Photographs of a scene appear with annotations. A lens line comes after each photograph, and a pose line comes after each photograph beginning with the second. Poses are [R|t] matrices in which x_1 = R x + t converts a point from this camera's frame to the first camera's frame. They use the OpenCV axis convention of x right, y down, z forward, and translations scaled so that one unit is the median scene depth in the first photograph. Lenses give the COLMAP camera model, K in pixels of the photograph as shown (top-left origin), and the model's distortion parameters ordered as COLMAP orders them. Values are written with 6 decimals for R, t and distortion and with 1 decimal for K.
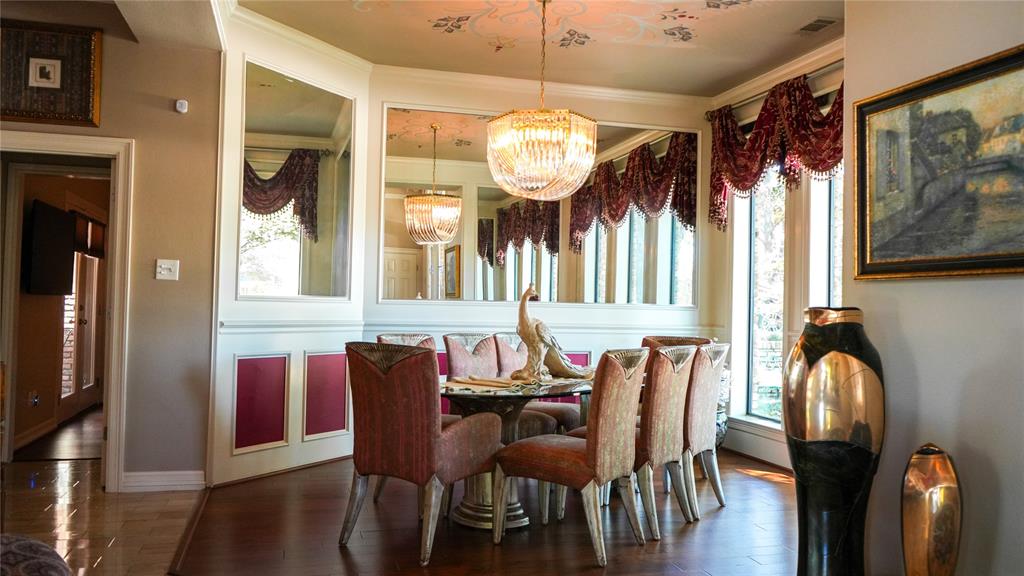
lens RADIAL K [[814.9, 0, 511.9], [0, 814.9, 286.0], [0, 0, 1]] dist [-0.011842, 0.013340]
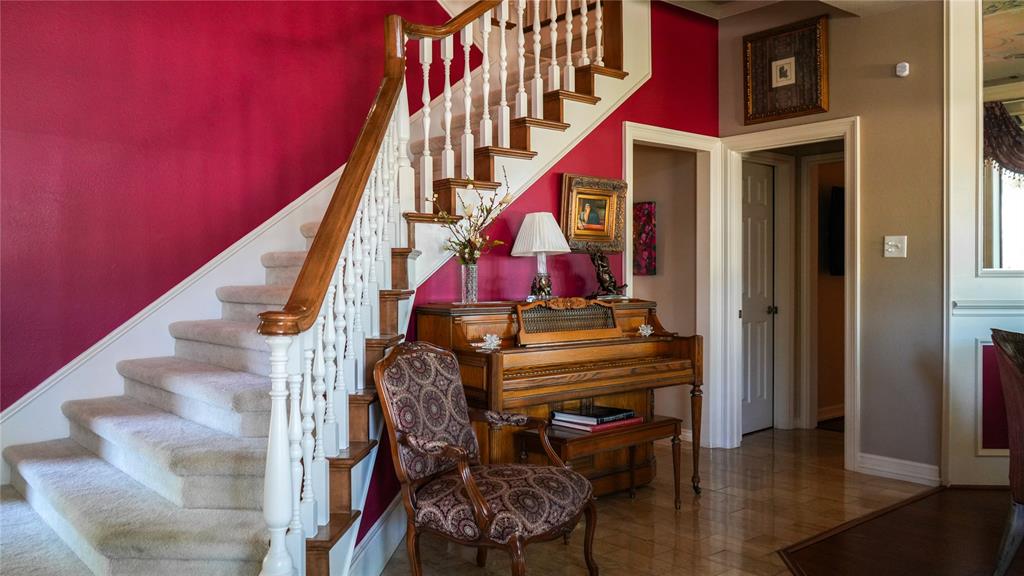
lens RADIAL K [[814.9, 0, 512.2], [0, 814.9, 287.8], [0, 0, 1]] dist [-0.011842, 0.013340]
pose [[0.421924, -0.013565, -0.906530, 0.246282], [0.035102, 0.999383, 0.001383, 0.010988], [0.905951, -0.032405, 0.422140, 0.198291]]
